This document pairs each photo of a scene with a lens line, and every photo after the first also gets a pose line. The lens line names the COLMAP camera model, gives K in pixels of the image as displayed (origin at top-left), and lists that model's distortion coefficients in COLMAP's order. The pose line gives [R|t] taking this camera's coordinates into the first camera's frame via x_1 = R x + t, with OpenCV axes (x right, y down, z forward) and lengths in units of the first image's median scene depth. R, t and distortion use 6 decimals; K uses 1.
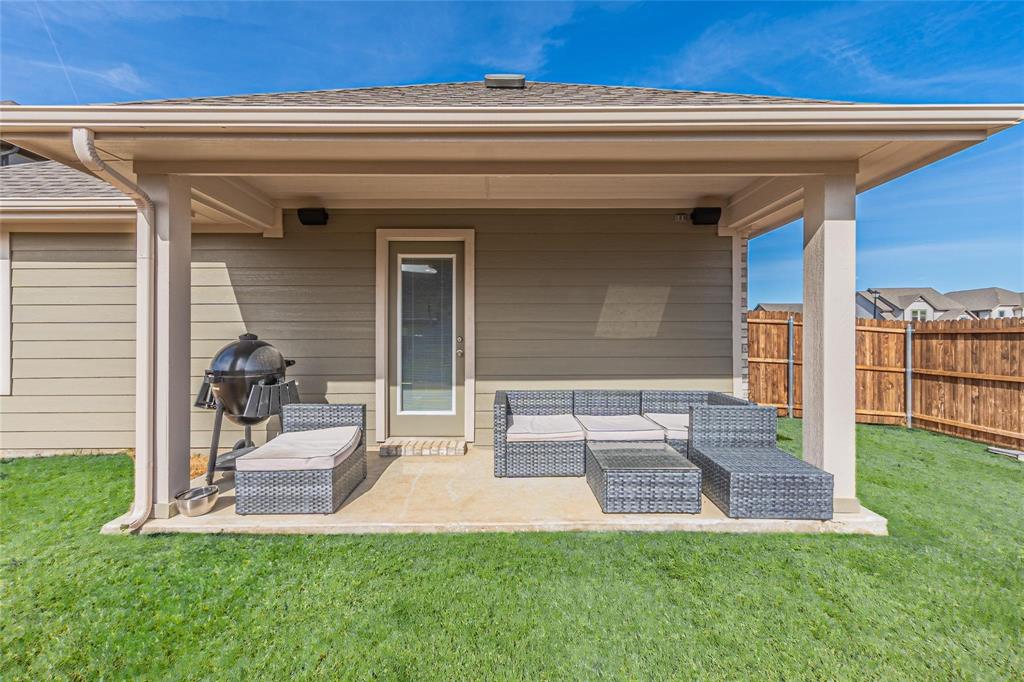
lens RADIAL K [[442.5, 0, 520.7], [0, 442.5, 338.6], [0, 0, 1]] dist [-0.028410, -0.000048]
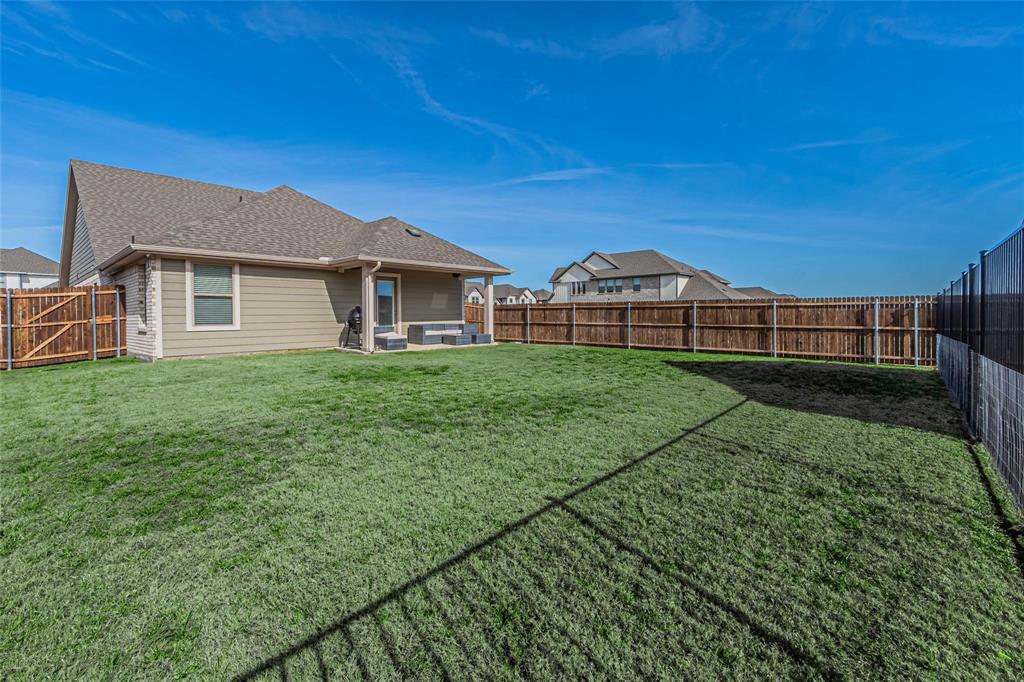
lens RADIAL K [[461.9, 0, 509.8], [0, 461.9, 334.3], [0, 0, 1]] dist [-0.000359, 0.000136]
pose [[0.663291, -0.036026, 0.747494, -2.057097], [0.010054, 0.999179, 0.039235, 0.060933], [-0.748294, -0.018509, 0.663109, -1.781354]]
